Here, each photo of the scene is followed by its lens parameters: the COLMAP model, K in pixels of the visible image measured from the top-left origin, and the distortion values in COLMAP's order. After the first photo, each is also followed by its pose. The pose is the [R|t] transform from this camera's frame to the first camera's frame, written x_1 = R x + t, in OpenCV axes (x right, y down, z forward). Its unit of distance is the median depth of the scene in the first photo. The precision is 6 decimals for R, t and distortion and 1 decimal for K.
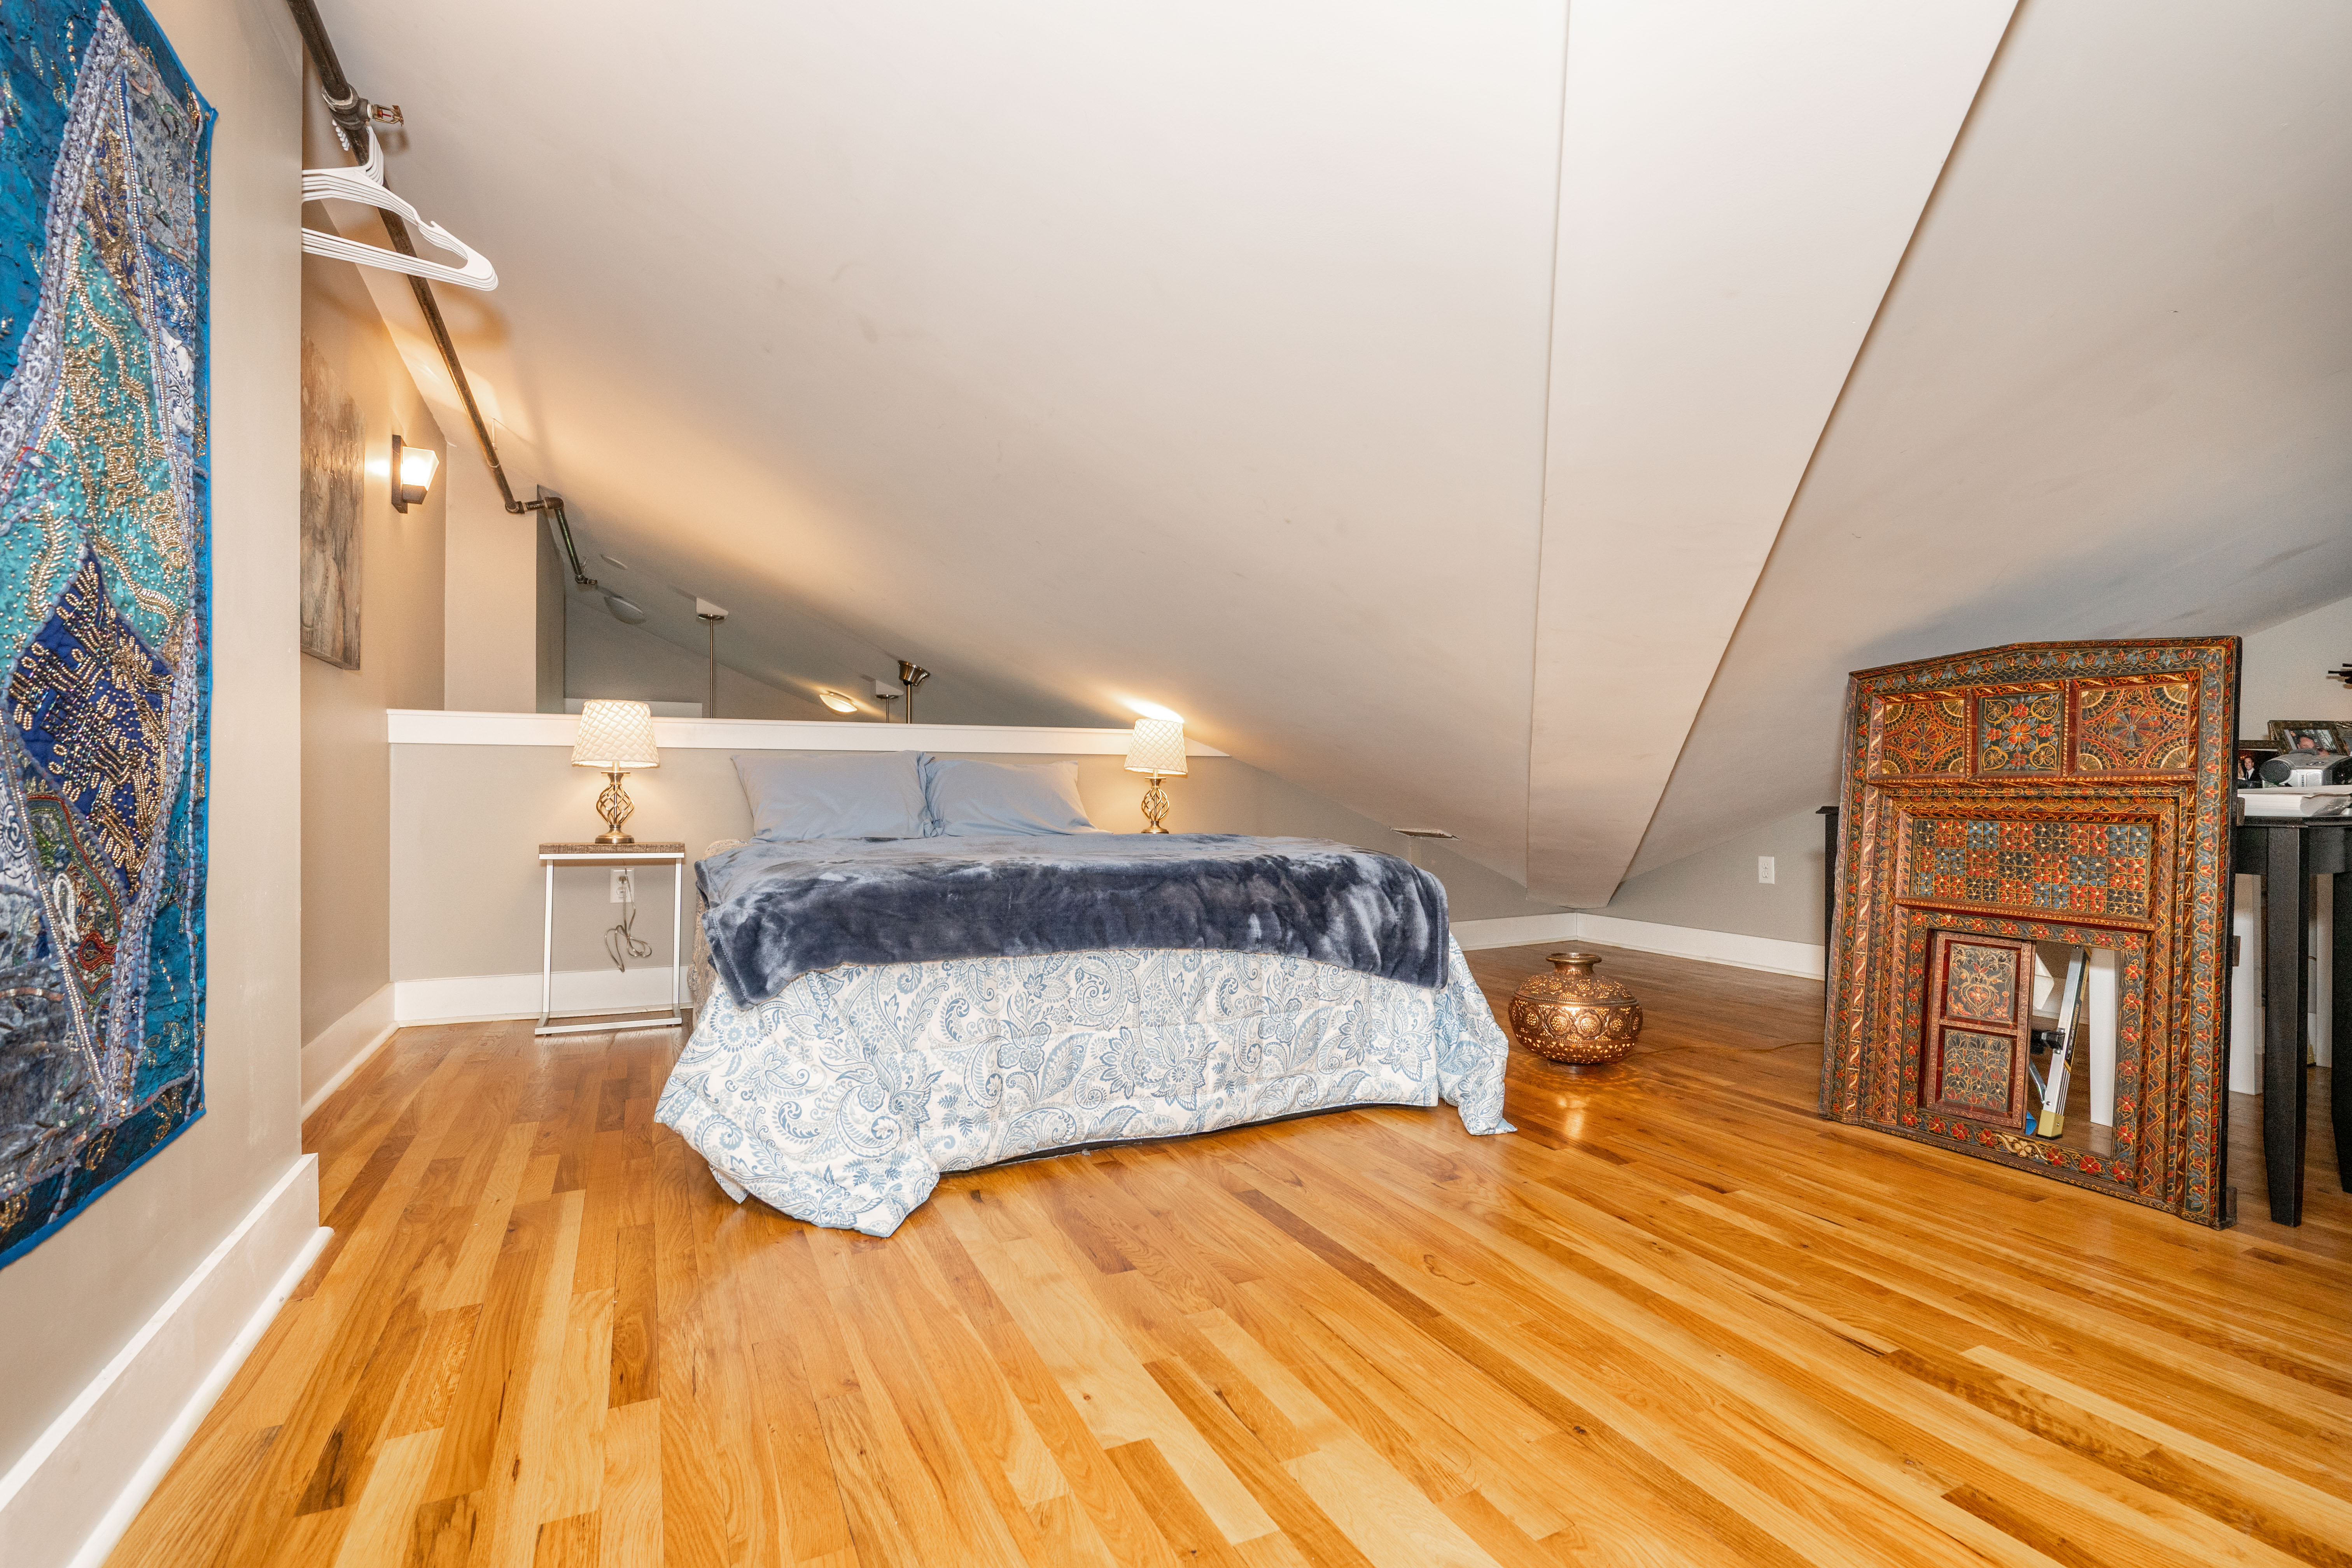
lens RADIAL K [[1079.9, 0, 1176.0], [0, 1079.9, 784.0], [0, 0, 1]] dist [-0.000735, -0.000265]
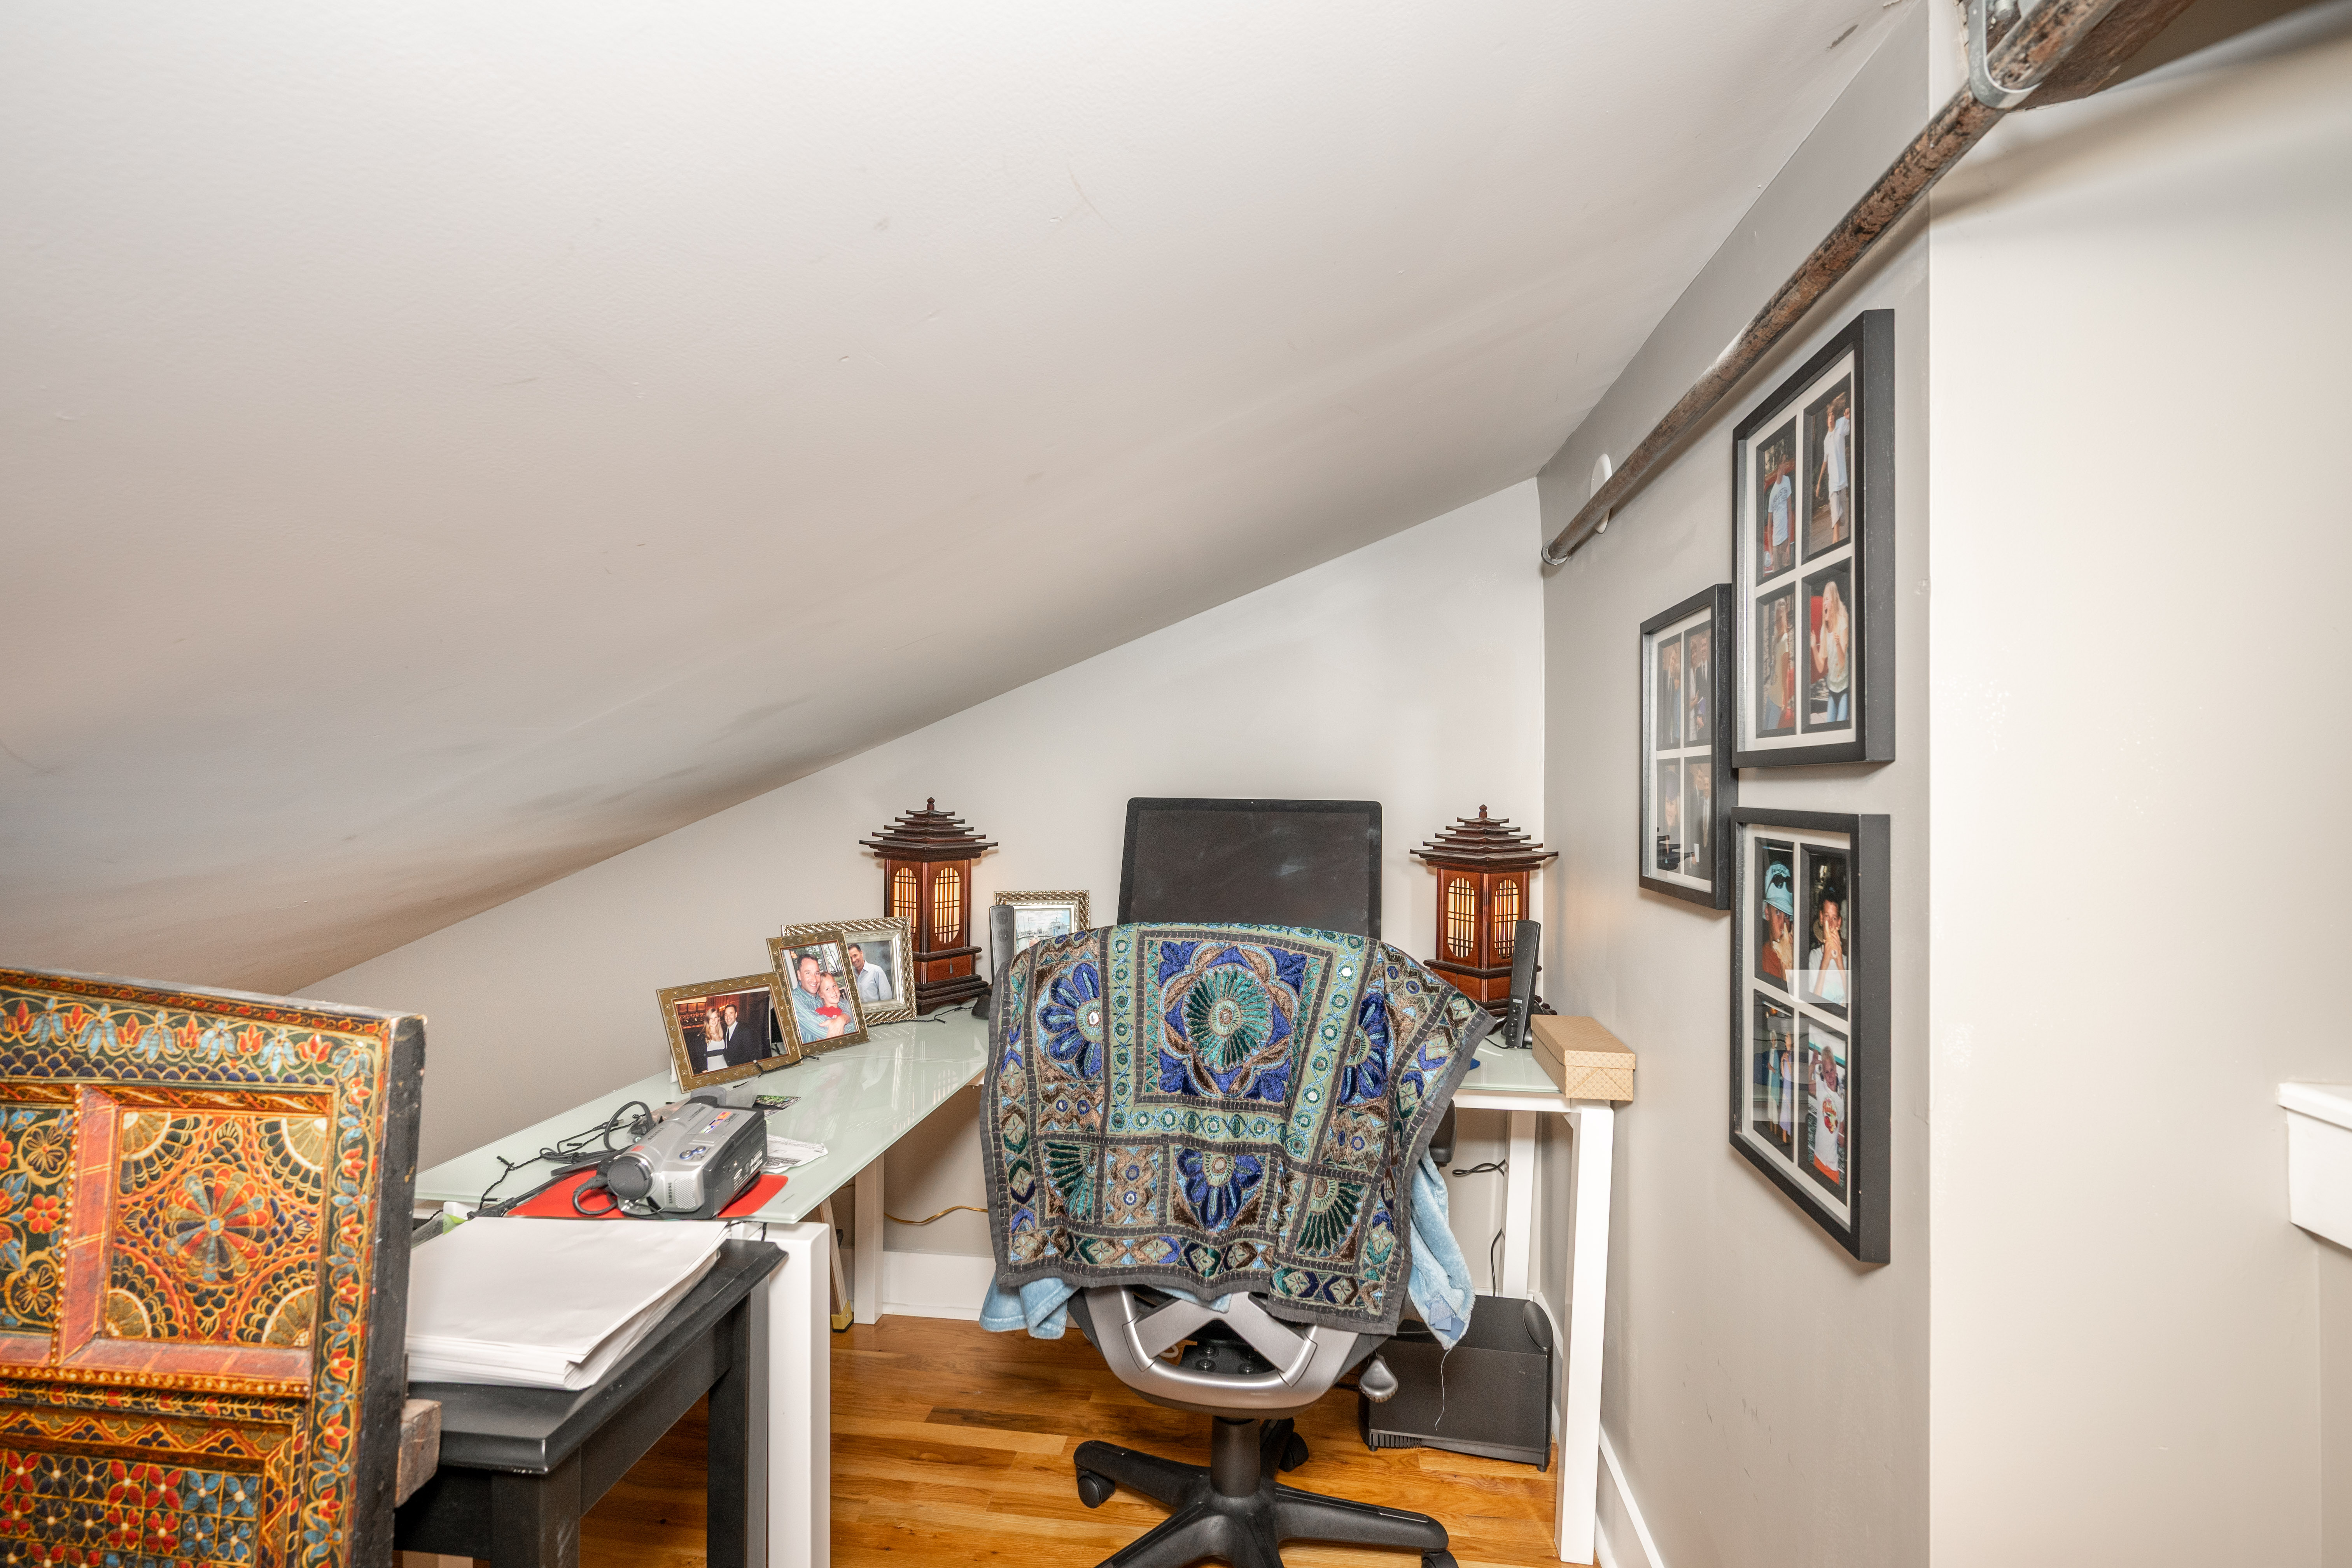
lens RADIAL K [[1079.9, 0, 1176.0], [0, 1079.9, 784.0], [0, 0, 1]] dist [-0.000735, -0.000265]
pose [[0.560049, 0.001407, 0.828458, 0.739911], [-0.005743, 0.999981, 0.002183, -0.201979], [-0.828439, -0.005980, 0.560047, 0.499849]]
